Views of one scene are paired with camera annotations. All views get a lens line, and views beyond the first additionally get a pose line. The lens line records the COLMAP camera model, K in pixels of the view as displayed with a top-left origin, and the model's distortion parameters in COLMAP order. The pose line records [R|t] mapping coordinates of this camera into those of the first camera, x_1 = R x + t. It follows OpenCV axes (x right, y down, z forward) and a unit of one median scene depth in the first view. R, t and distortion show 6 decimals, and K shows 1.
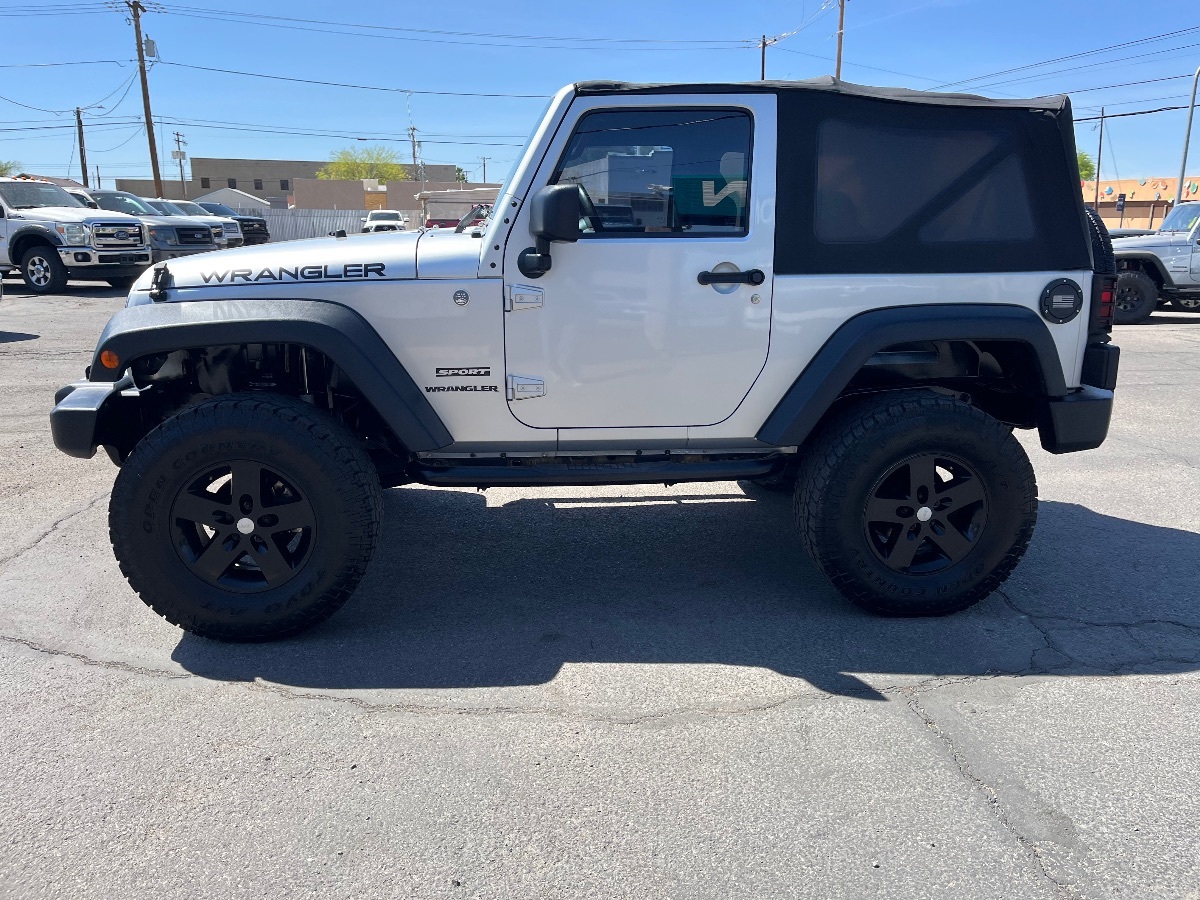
lens RADIAL K [[906.3, 0, 614.8], [0, 906.3, 444.3], [0, 0, 1]] dist [0.068309, -0.109080]
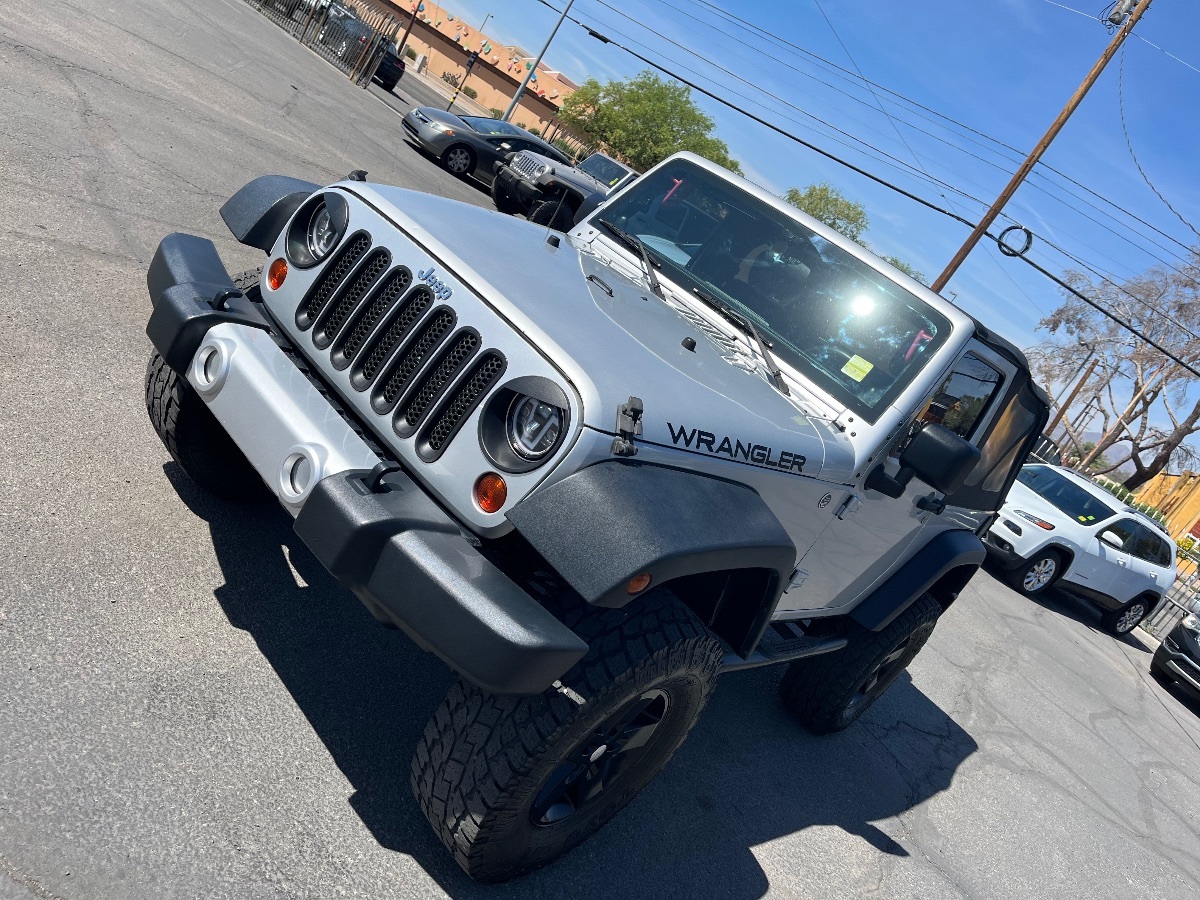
lens RADIAL K [[907.1, 0, 599.2], [0, 907.1, 445.9], [0, 0, 1]] dist [0.072010, -0.112761]
pose [[0.628439, 0.157384, 0.761771, -0.994209], [-0.367645, 0.923127, 0.112576, -0.227343], [-0.685494, -0.350808, 0.637990, 0.583325]]
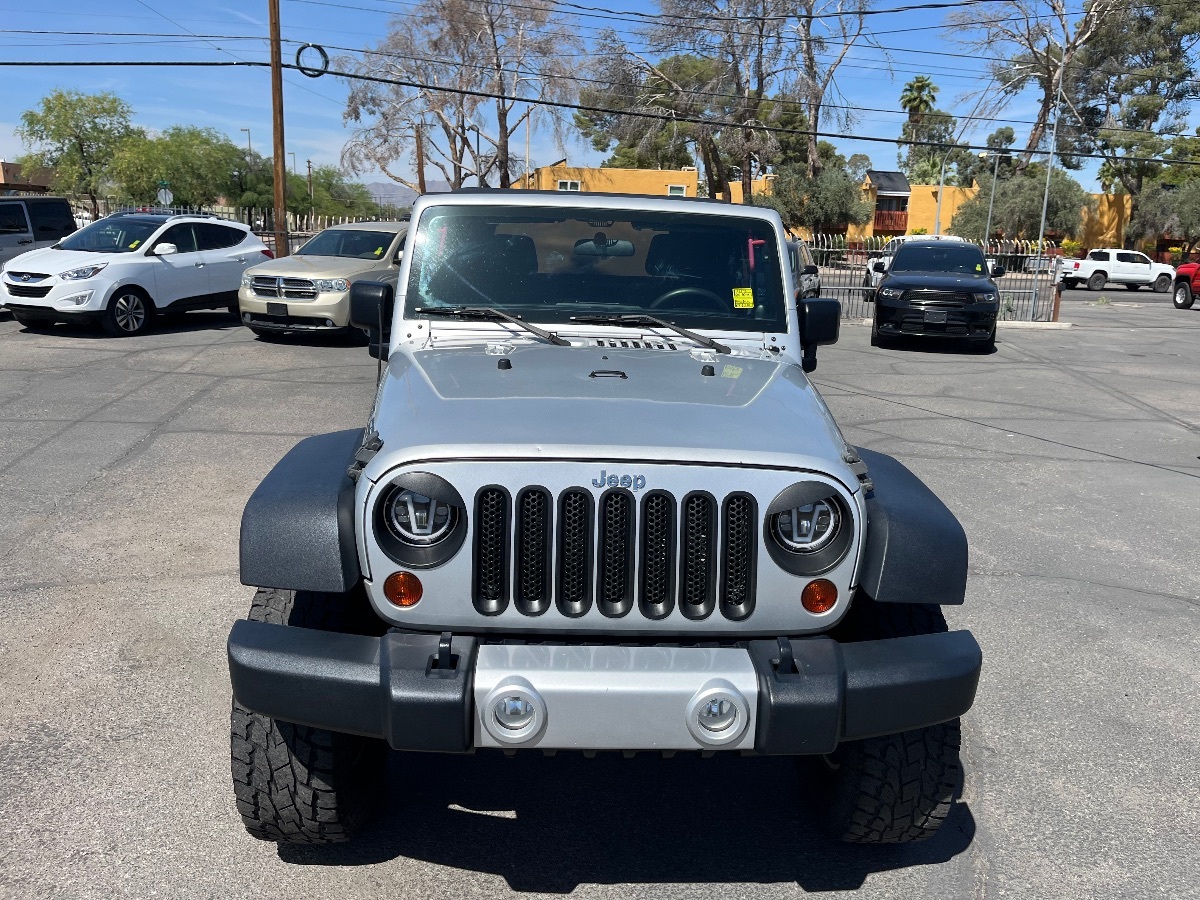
lens RADIAL K [[900.5, 0, 610.8], [0, 900.5, 450.5], [0, 0, 1]] dist [0.085408, -0.123562]
pose [[0.061687, -0.245205, 0.967507, -1.210805], [0.201695, 0.952417, 0.228521, -0.397443], [-0.977504, 0.181044, 0.108208, 1.098823]]
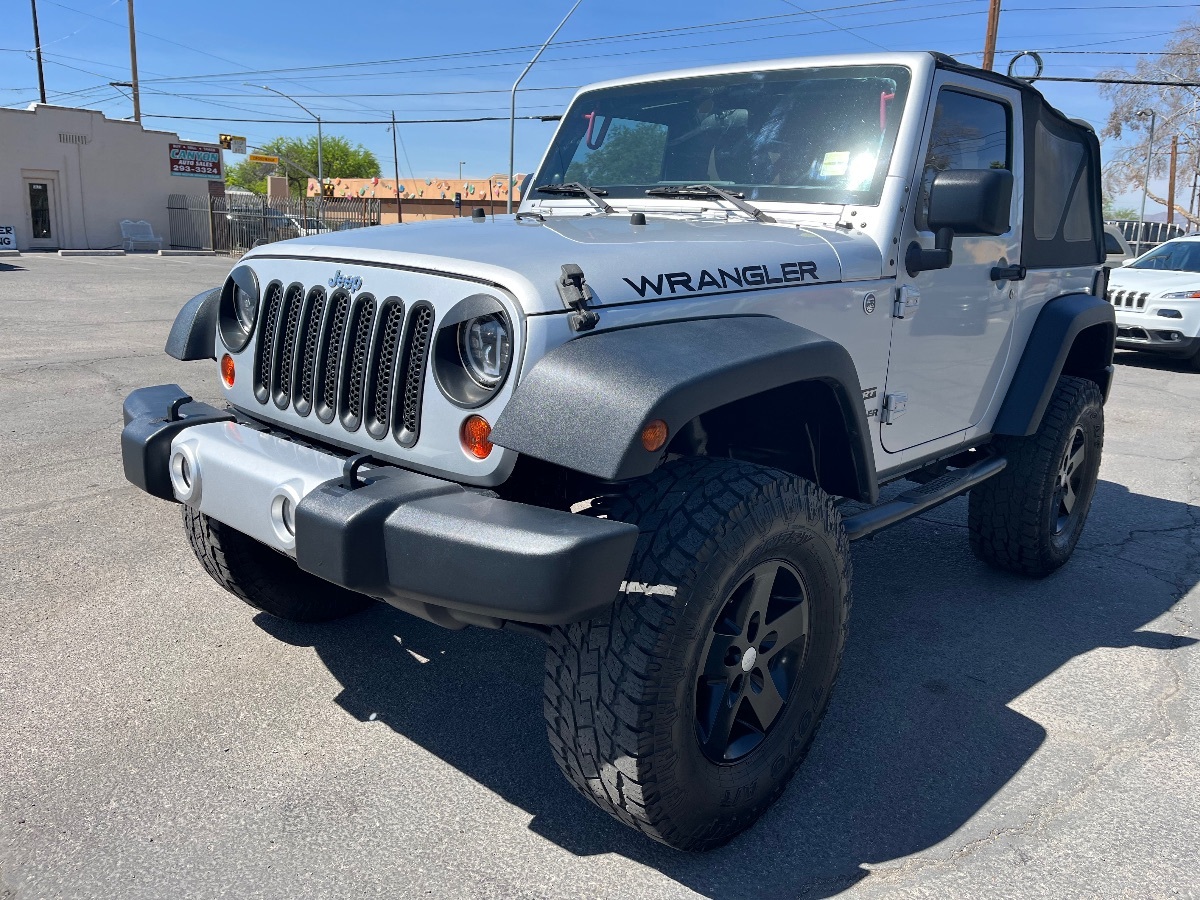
lens RADIAL K [[906.3, 0, 614.8], [0, 906.3, 444.3], [0, 0, 1]] dist [0.068309, -0.109080]
pose [[0.736069, -0.136740, 0.662952, -0.865052], [0.130041, 0.989706, 0.059753, -0.113905], [-0.664298, 0.042229, 0.746274, 0.547332]]
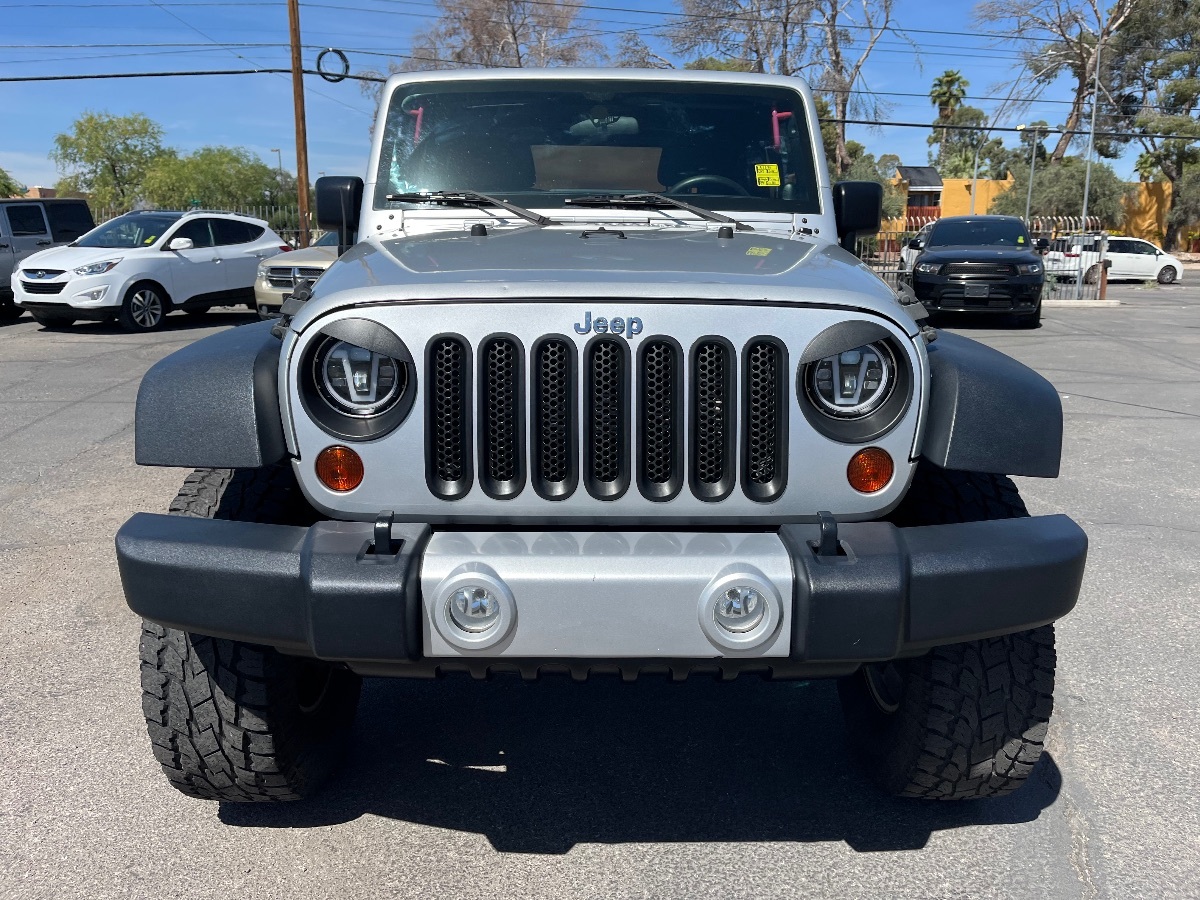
lens RADIAL K [[902.2, 0, 605.3], [0, 902.2, 454.2], [0, 0, 1]] dist [0.082994, -0.125078]
pose [[0.097052, -0.240449, 0.965798, -1.091393], [0.234122, 0.948664, 0.212656, -0.259581], [-0.967351, 0.205476, 0.148364, 1.108776]]
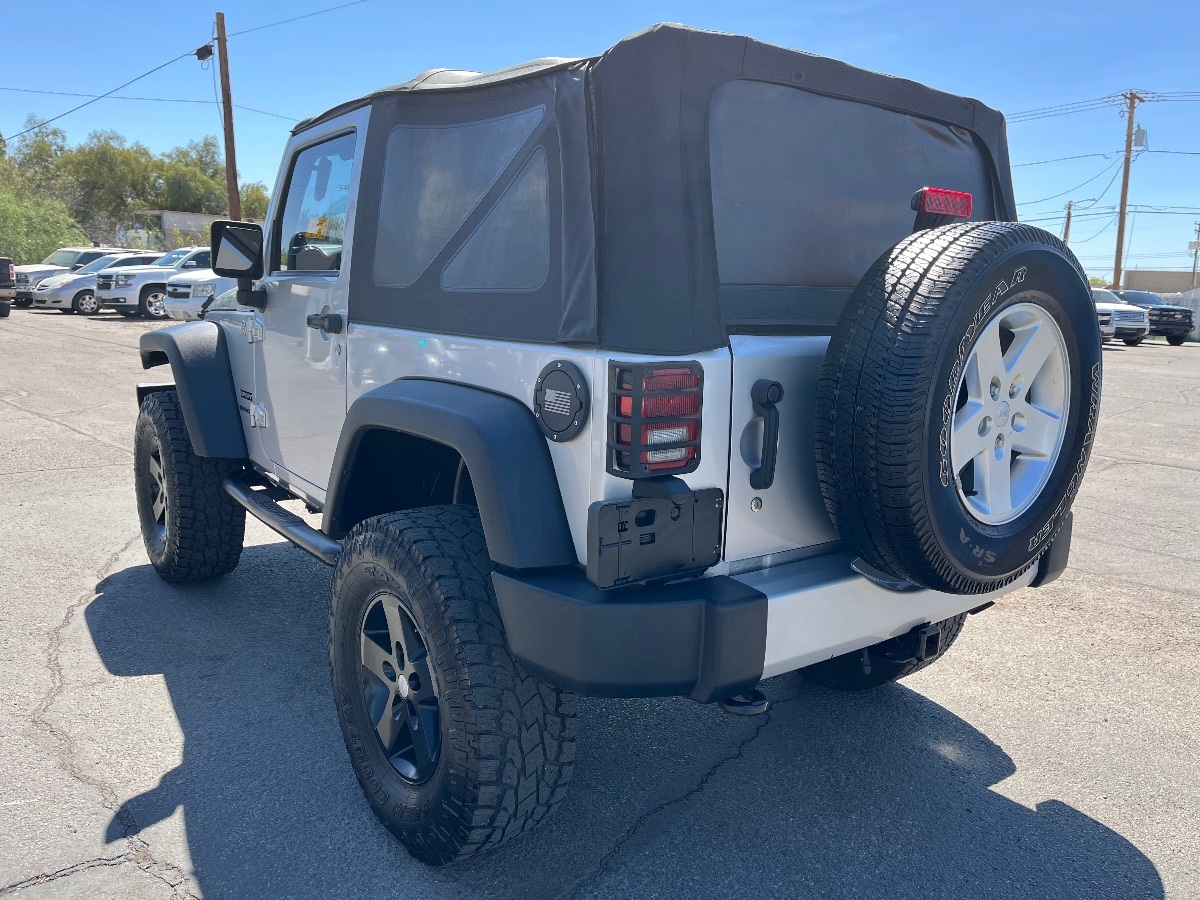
lens RADIAL K [[900.5, 0, 610.8], [0, 900.5, 450.5], [0, 0, 1]] dist [0.085408, -0.123562]
pose [[0.530784, 0.162508, -0.831781, 1.001143], [-0.235031, 0.971174, 0.039761, -0.162980], [0.814266, 0.174390, 0.553678, 0.761041]]
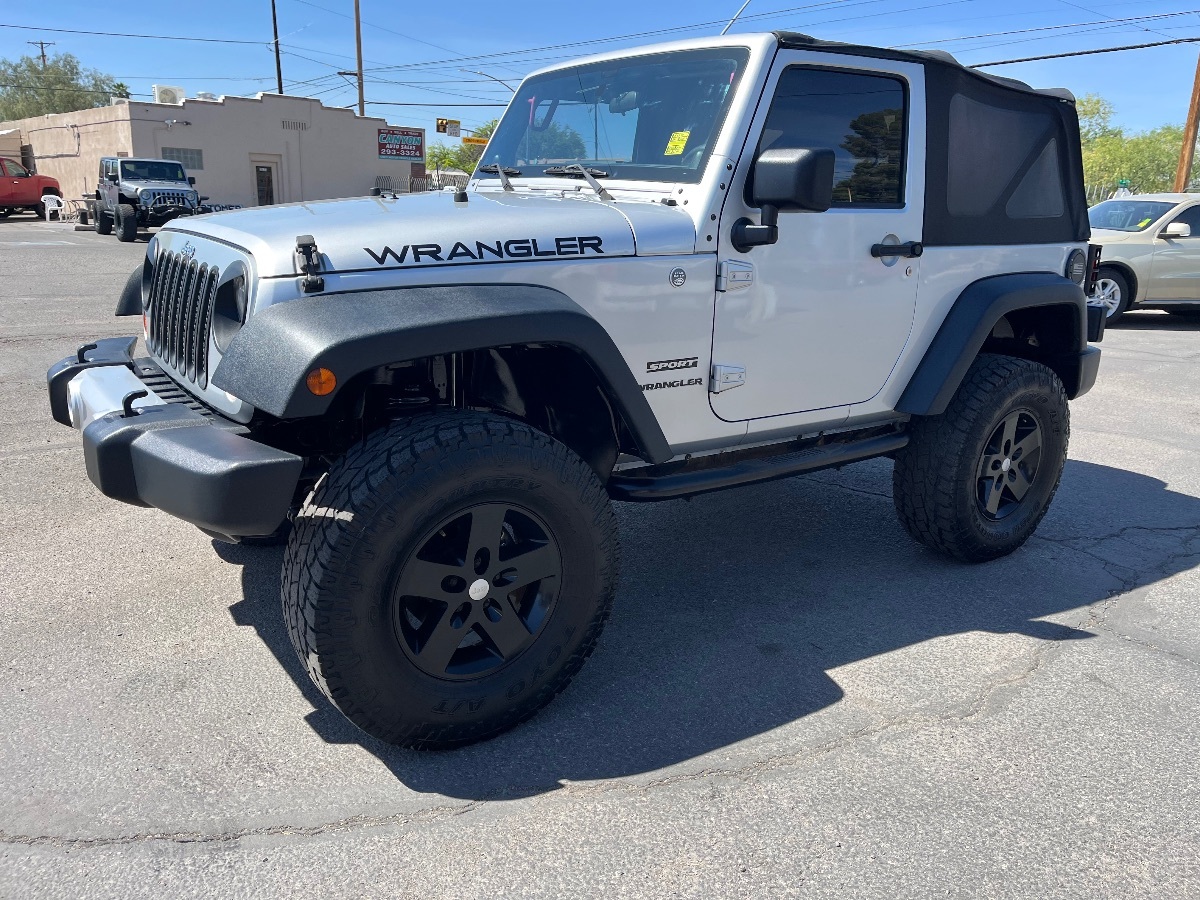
lens RADIAL K [[906.3, 0, 614.8], [0, 906.3, 444.3], [0, 0, 1]] dist [0.068309, -0.109080]
pose [[0.864742, -0.110761, 0.489850, -0.639497], [0.093992, 0.993835, 0.058792, -0.060710], [-0.493342, -0.004798, 0.869822, 0.288543]]
